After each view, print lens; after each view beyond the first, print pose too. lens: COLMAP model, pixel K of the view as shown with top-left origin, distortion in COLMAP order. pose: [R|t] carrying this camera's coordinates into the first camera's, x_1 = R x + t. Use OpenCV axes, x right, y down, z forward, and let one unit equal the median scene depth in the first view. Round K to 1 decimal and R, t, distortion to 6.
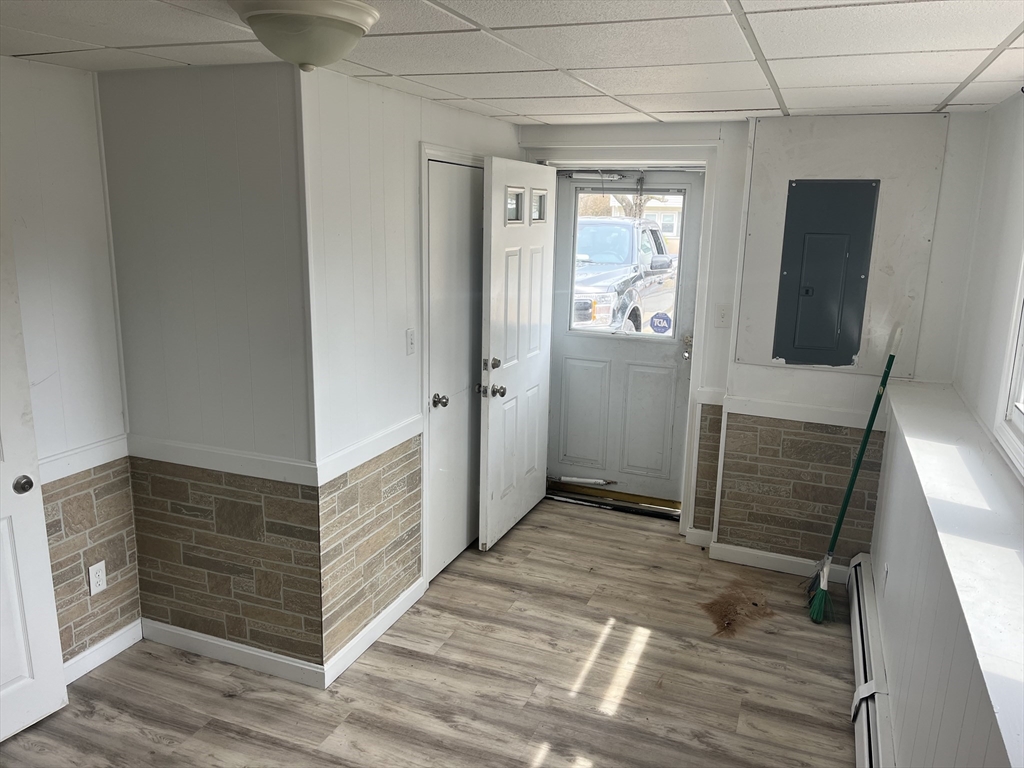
lens RADIAL K [[781.3, 0, 511.9], [0, 781.3, 379.6], [0, 0, 1]] dist [0.044724, -0.045141]
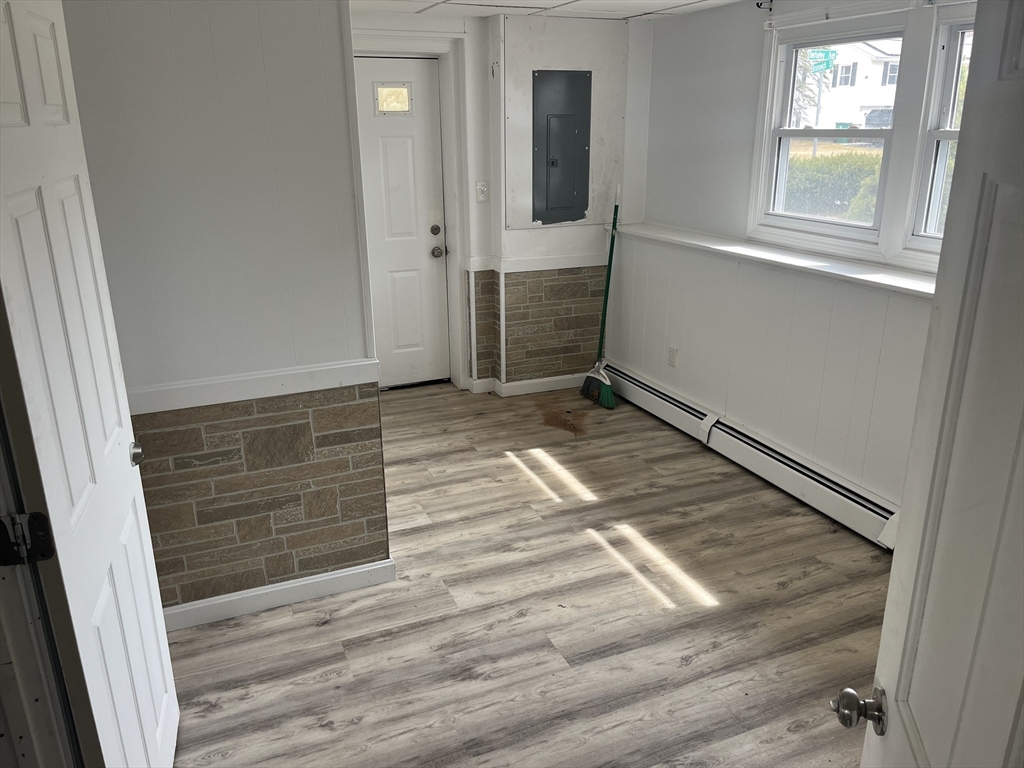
lens RADIAL K [[781.3, 0, 479.3], [0, 781.3, 393.8], [0, 0, 1]] dist [0.044724, -0.045141]
pose [[0.714607, -0.251953, 0.652577, -0.726412], [0.176659, 0.967646, 0.180147, -0.002384], [-0.676852, -0.013451, 0.735997, 0.173675]]
